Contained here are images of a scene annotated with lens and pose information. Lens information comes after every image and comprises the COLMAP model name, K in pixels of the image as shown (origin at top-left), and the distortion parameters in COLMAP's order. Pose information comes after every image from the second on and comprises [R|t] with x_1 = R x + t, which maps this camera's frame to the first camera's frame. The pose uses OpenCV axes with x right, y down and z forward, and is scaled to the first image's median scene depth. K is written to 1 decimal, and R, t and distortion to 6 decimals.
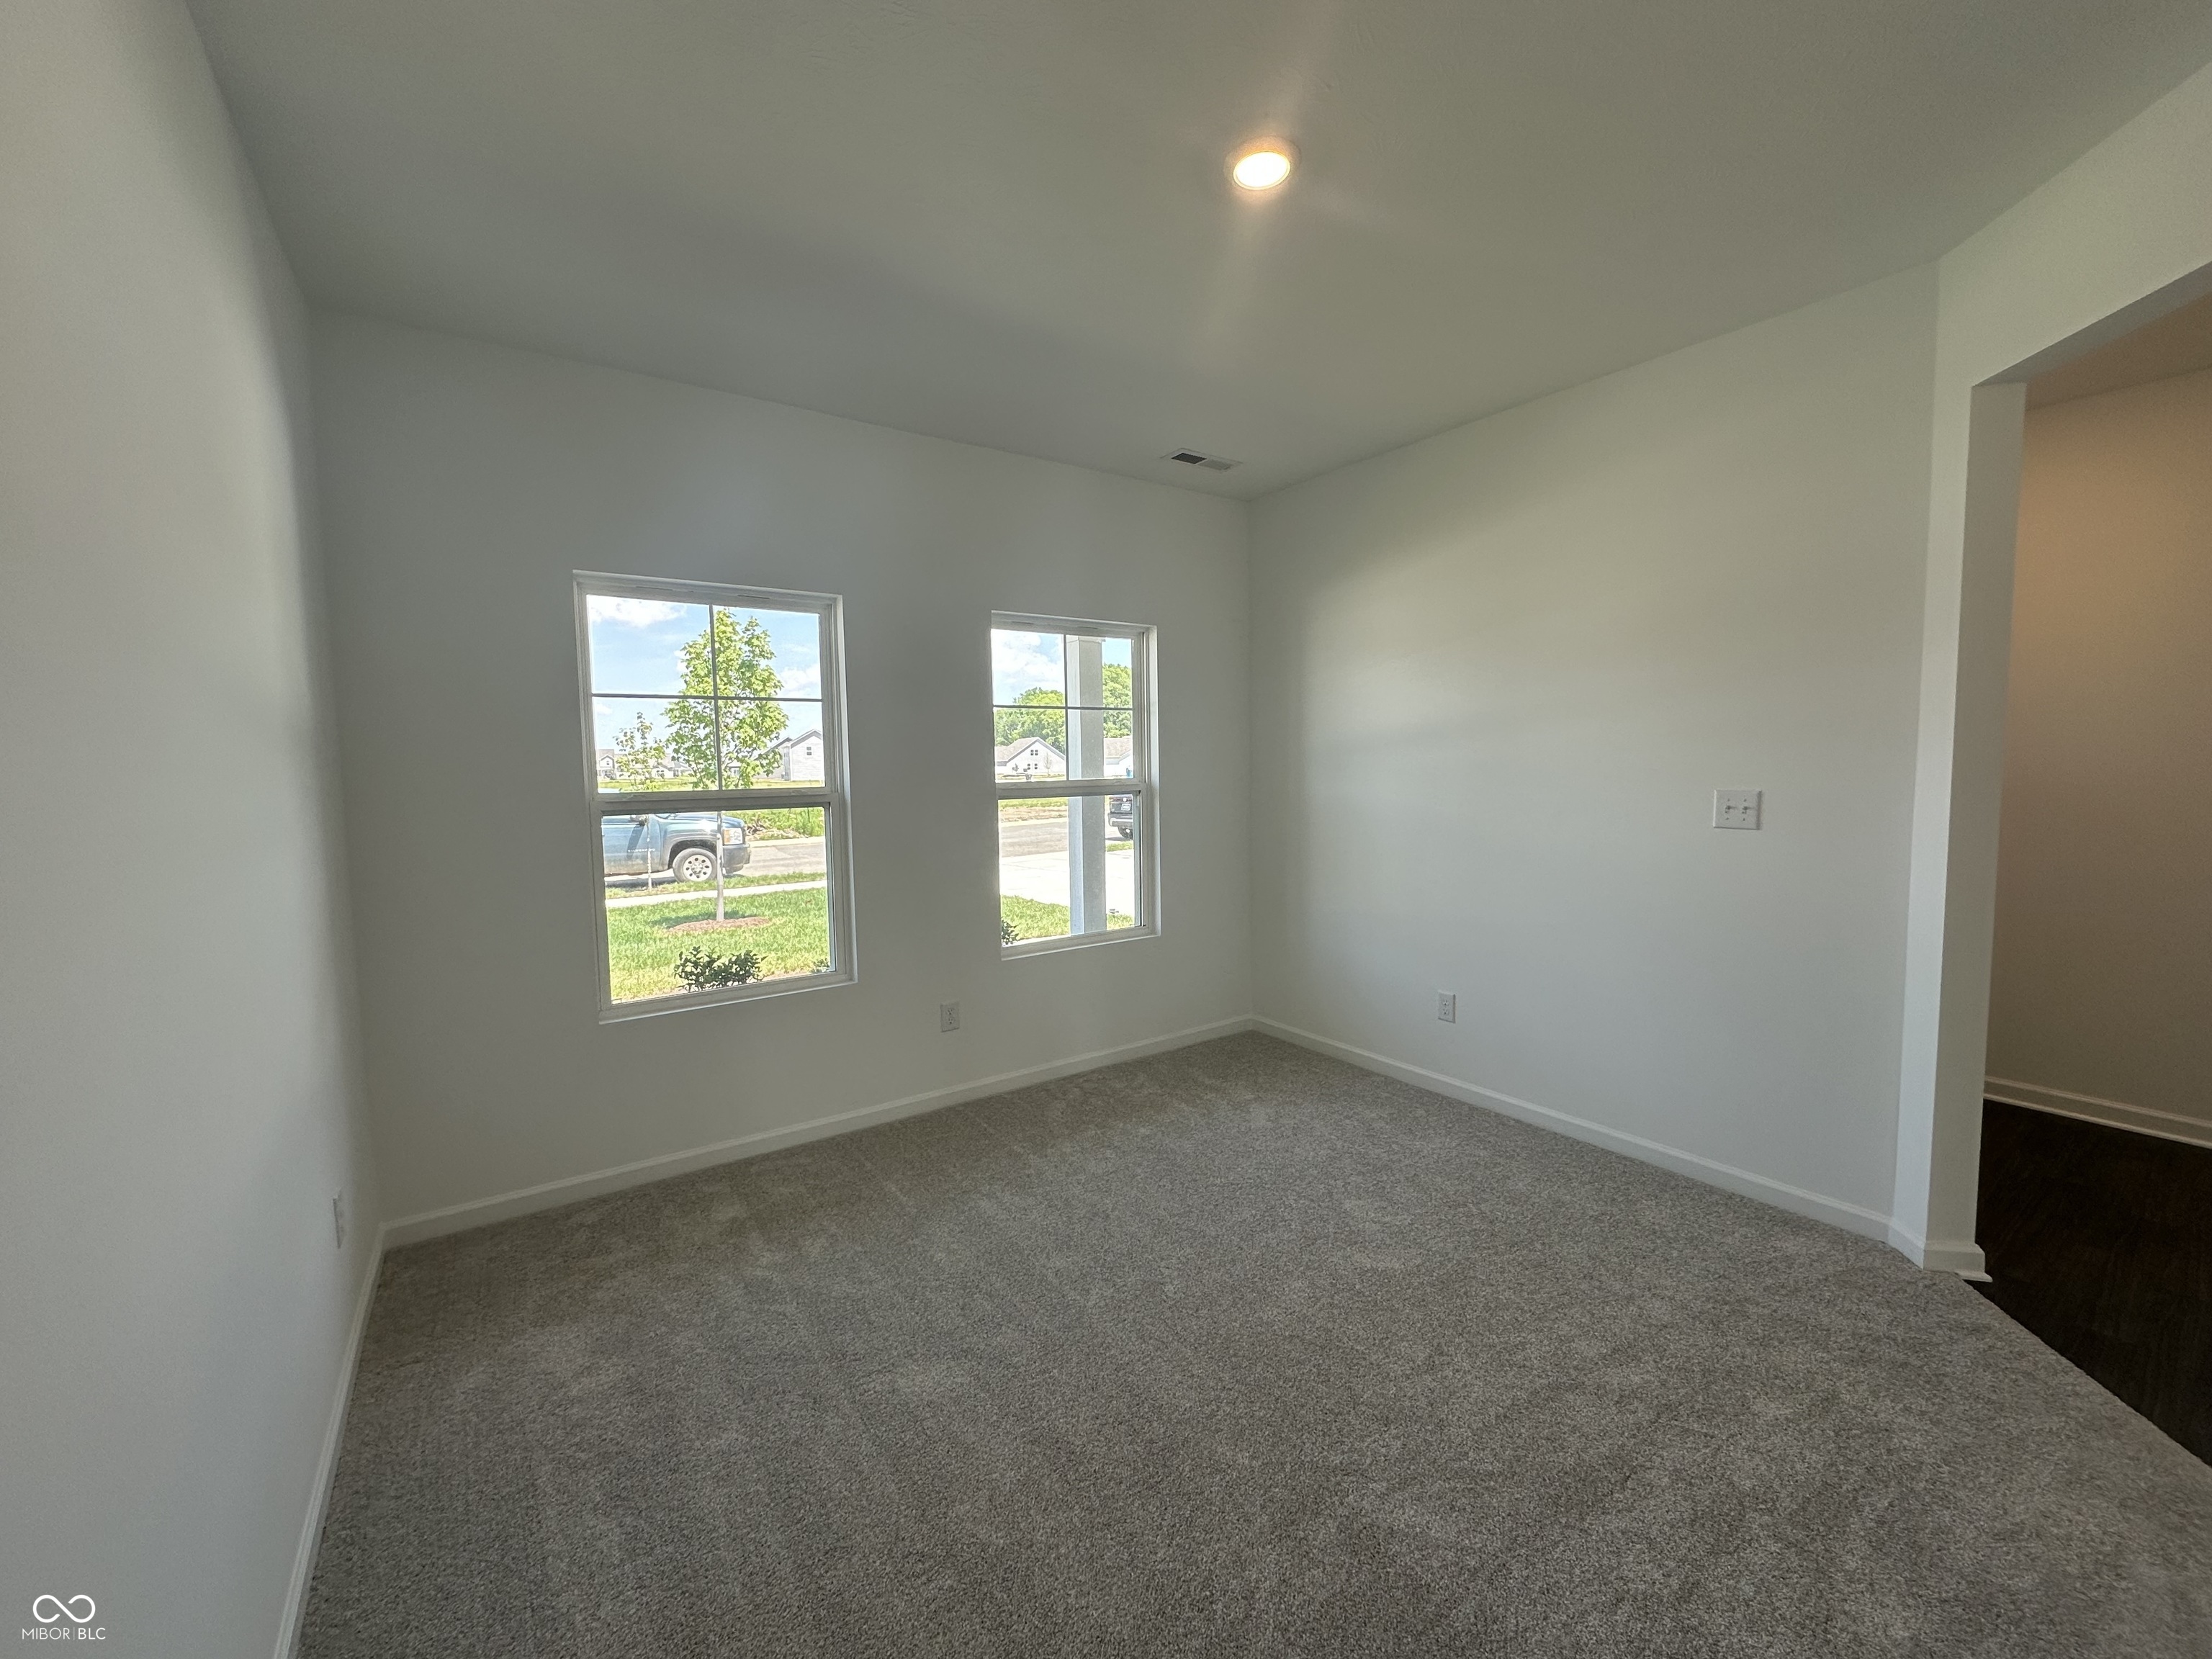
lens RADIAL K [[891.2, 0, 1116.8], [0, 891.2, 819.2], [0, 0, 1]] dist [-0.000083, 0.000368]
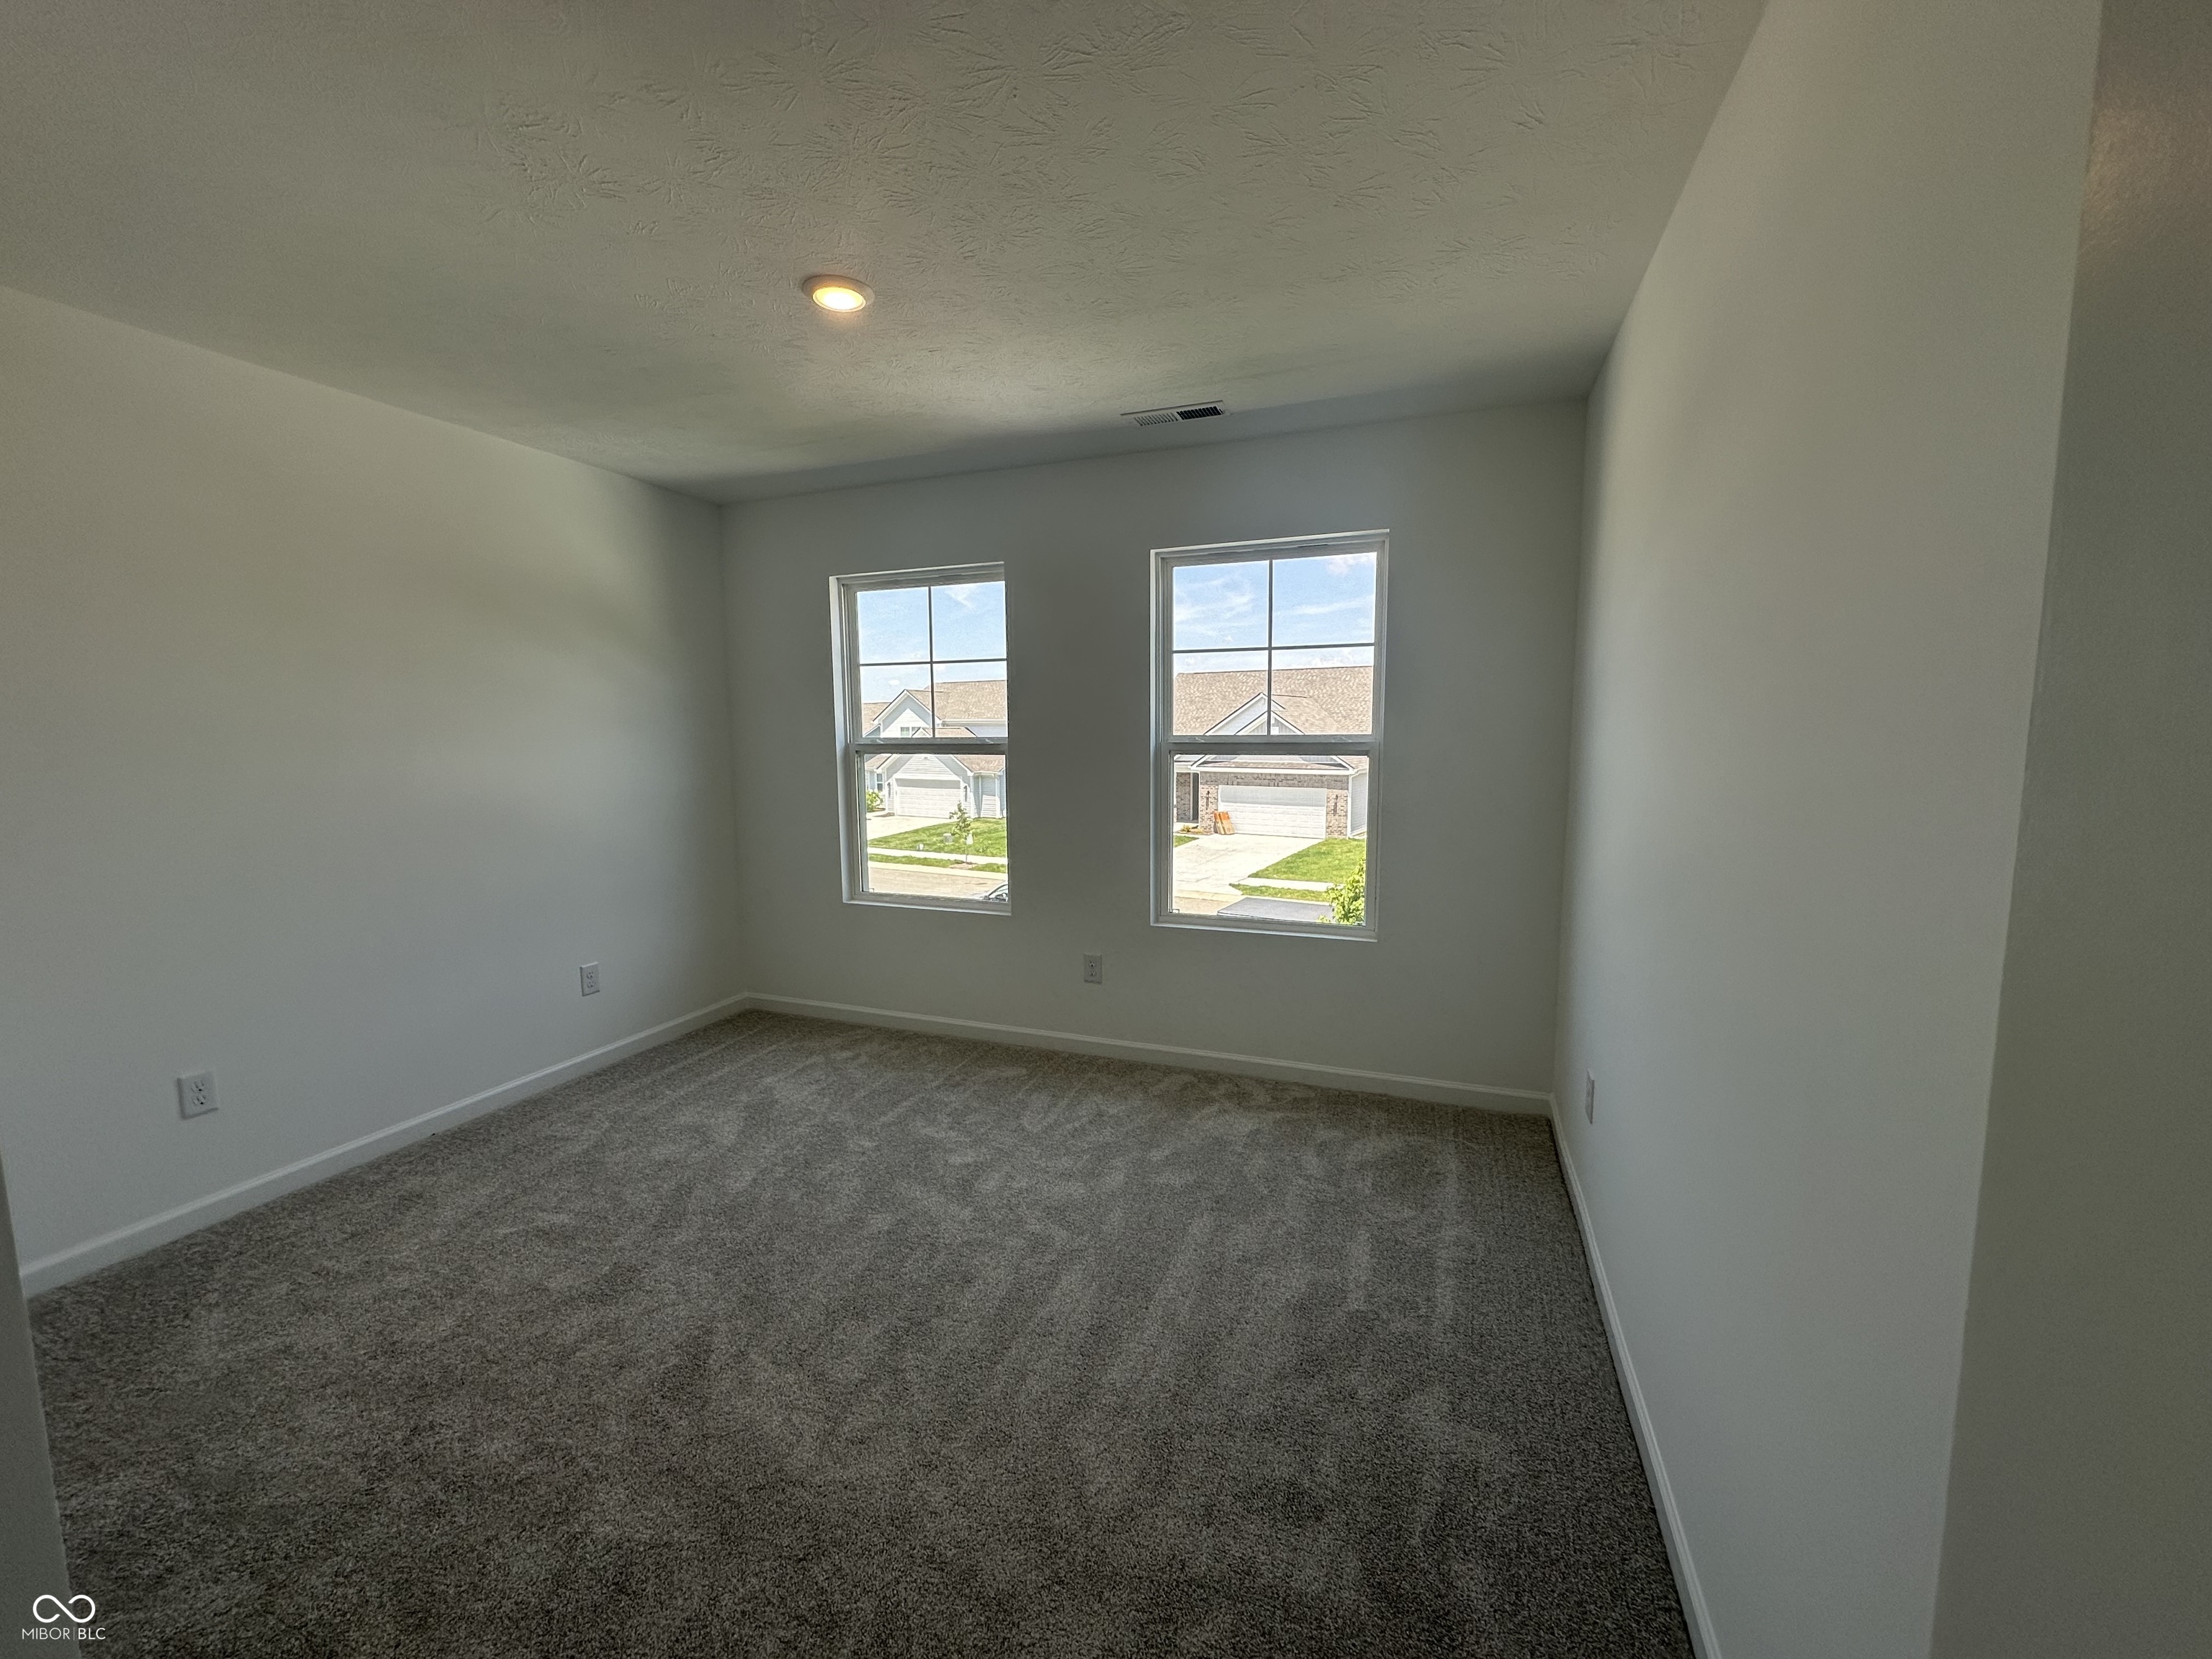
lens RADIAL K [[891.2, 0, 1100.7], [0, 891.2, 814.6], [0, 0, 1]] dist [-0.000083, 0.000368]
pose [[0.541272, 0.103939, -0.834399, 0.716184], [-0.052302, 0.994571, 0.089963, -0.047848], [0.839219, -0.005054, 0.543769, 0.510356]]
